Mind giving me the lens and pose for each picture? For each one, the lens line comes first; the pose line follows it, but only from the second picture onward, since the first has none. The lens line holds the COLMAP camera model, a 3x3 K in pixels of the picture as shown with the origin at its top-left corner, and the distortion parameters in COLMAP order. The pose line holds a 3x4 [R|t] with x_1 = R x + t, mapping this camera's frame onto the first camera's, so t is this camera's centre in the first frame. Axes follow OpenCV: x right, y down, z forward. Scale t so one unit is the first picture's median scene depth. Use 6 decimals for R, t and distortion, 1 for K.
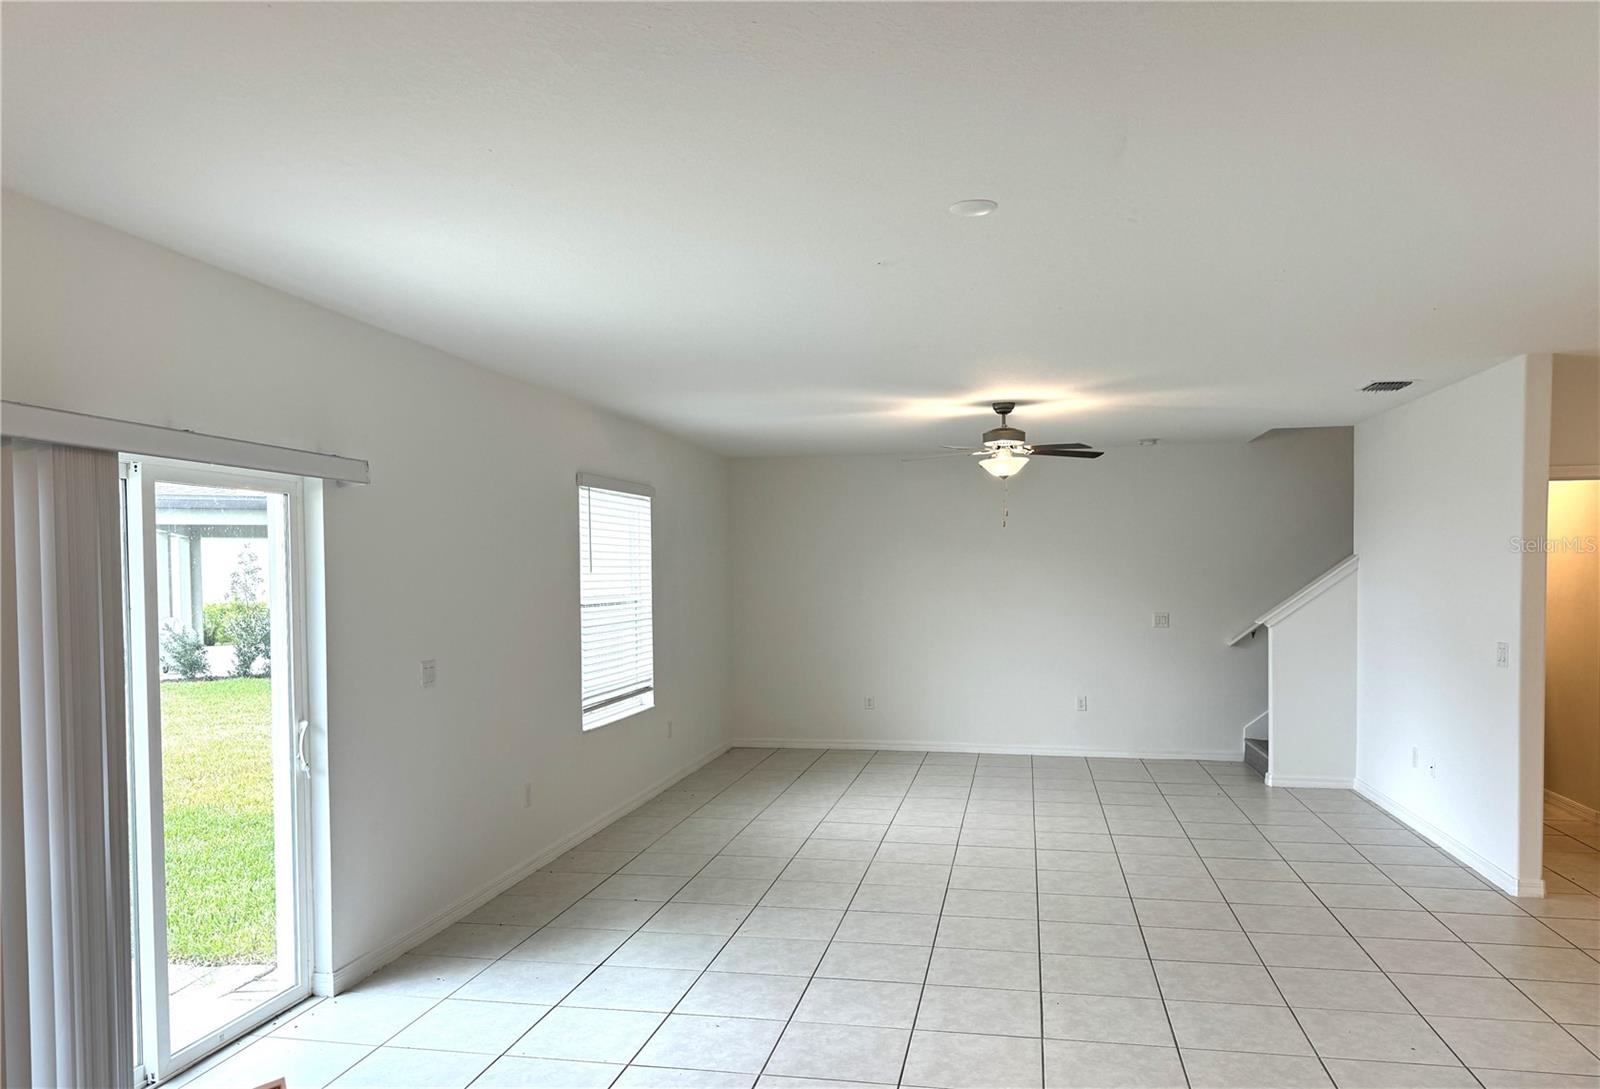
lens RADIAL K [[1137.0, 0, 799.0], [0, 1137.0, 604.8], [0, 0, 1]] dist [0.003034, 0.000650]
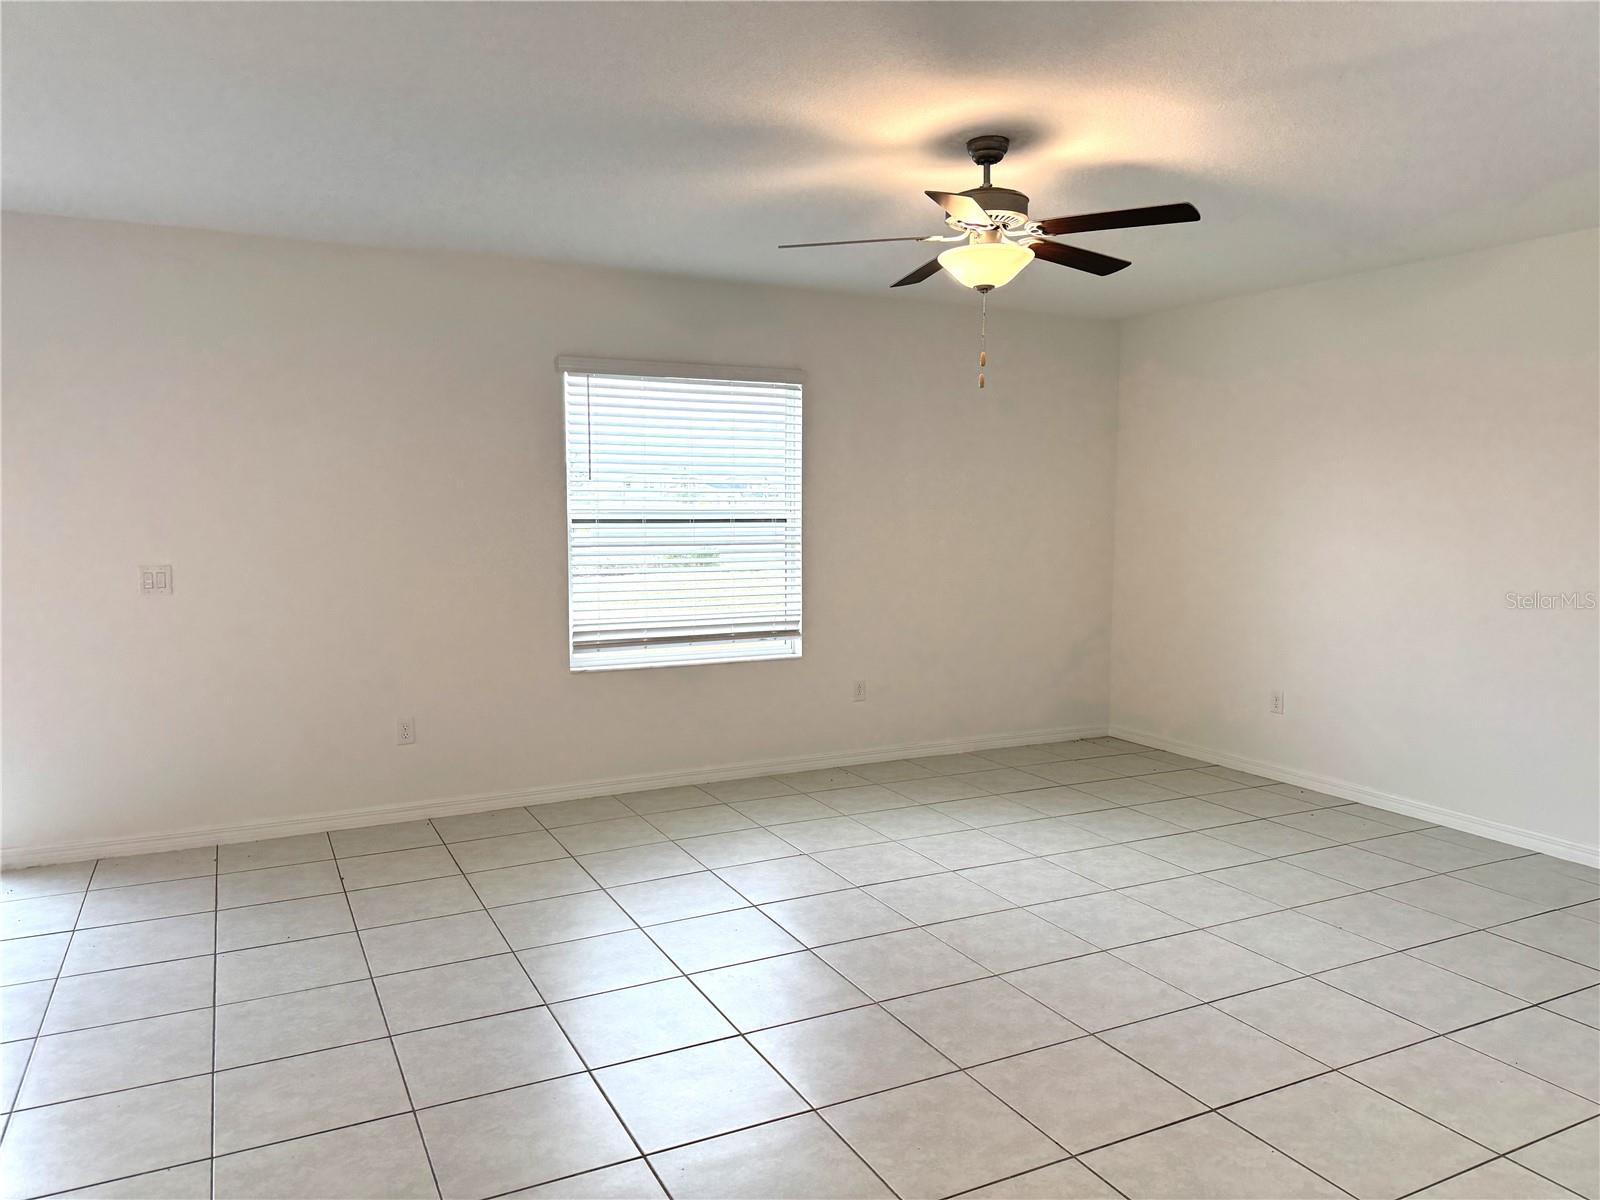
lens RADIAL K [[1111.9, 0, 800.0], [0, 1111.9, 600.0], [0, 0, 1]] dist [0.100989, -0.162053]
pose [[0.618211, 0.078496, -0.782083, 0.545452], [-0.033878, 0.996737, 0.073262, -0.005987], [0.785282, -0.018796, 0.618853, 0.624642]]
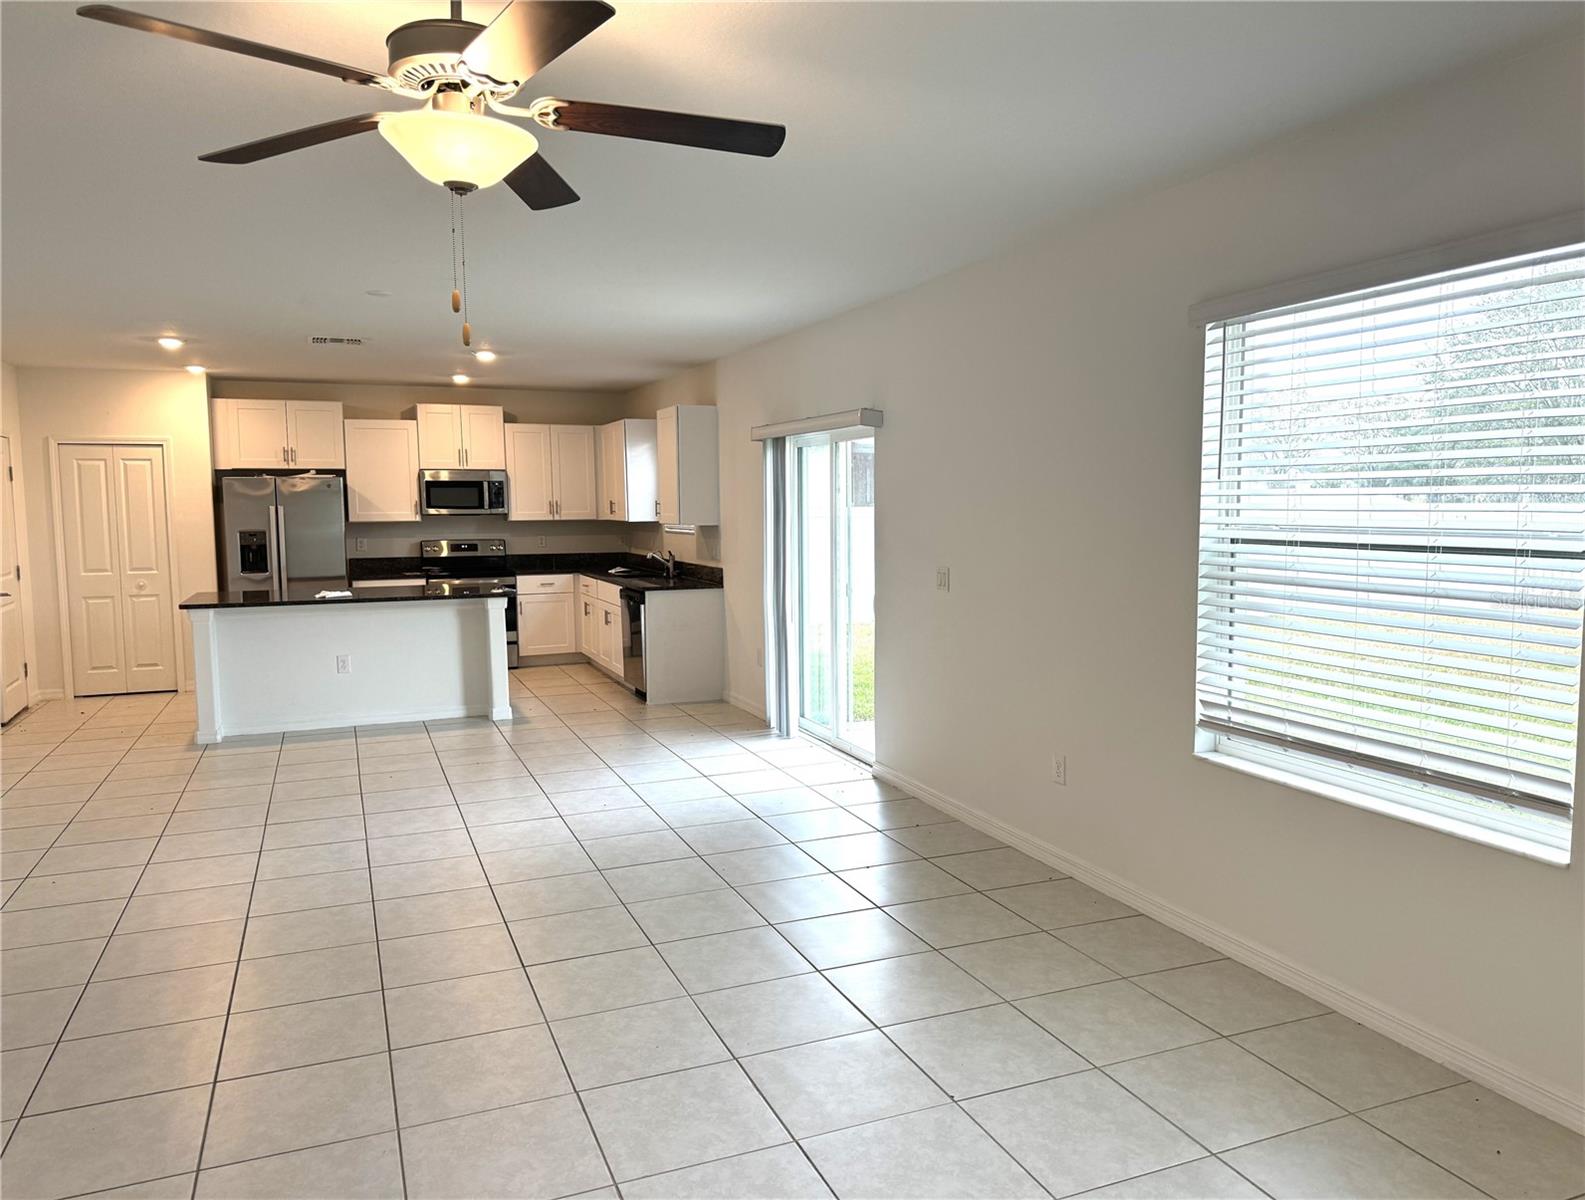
lens RADIAL K [[1112.9, 0, 800.3], [0, 1112.9, 606.9], [0, 0, 1]] dist [0.149133, -0.266246]
pose [[-0.831392, 0.067923, -0.551519, 0.289712], [-0.003135, 0.991912, 0.126886, -0.036083], [0.555677, 0.107221, -0.824455, 1.348272]]
